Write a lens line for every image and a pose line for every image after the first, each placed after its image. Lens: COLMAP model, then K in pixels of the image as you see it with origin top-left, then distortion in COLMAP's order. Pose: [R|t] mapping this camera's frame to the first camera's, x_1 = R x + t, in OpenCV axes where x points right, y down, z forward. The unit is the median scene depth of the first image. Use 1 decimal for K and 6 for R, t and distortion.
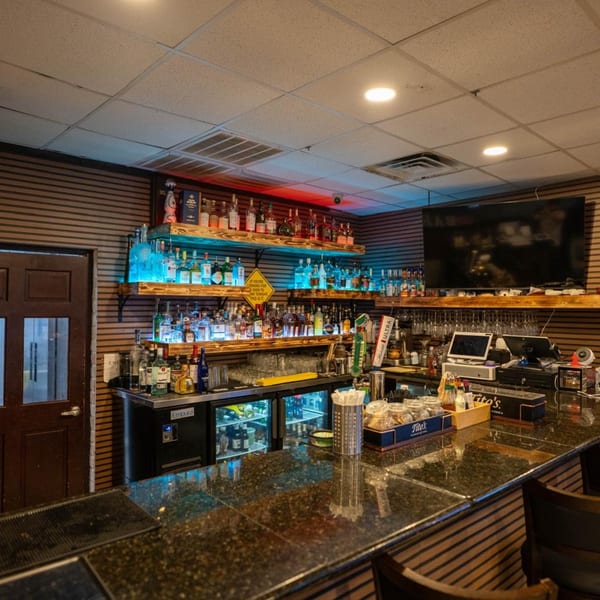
lens RADIAL K [[501.9, 0, 300.0], [0, 501.9, 300.0], [0, 0, 1]] dist [0.002792, 0.003540]
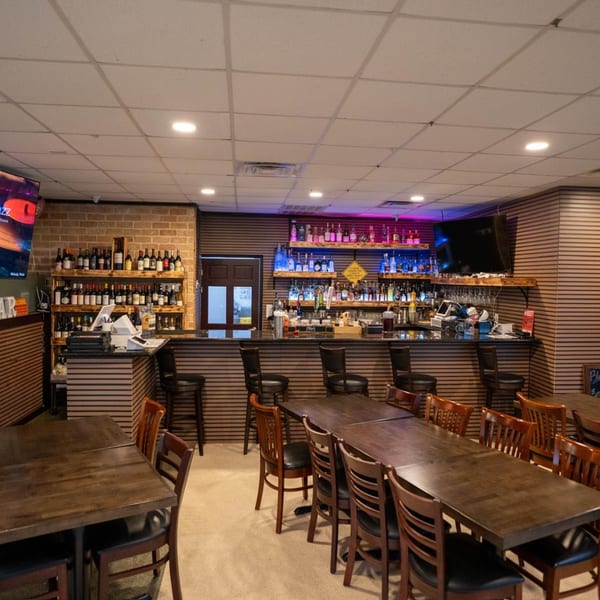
lens RADIAL K [[501.9, 0, 300.0], [0, 501.9, 300.0], [0, 0, 1]] dist [0.002792, 0.003540]
pose [[0.816192, 0.029020, -0.577051, 0.841294], [-0.003363, 0.998960, 0.045480, -0.007054], [0.577770, -0.035180, 0.815441, -0.575320]]
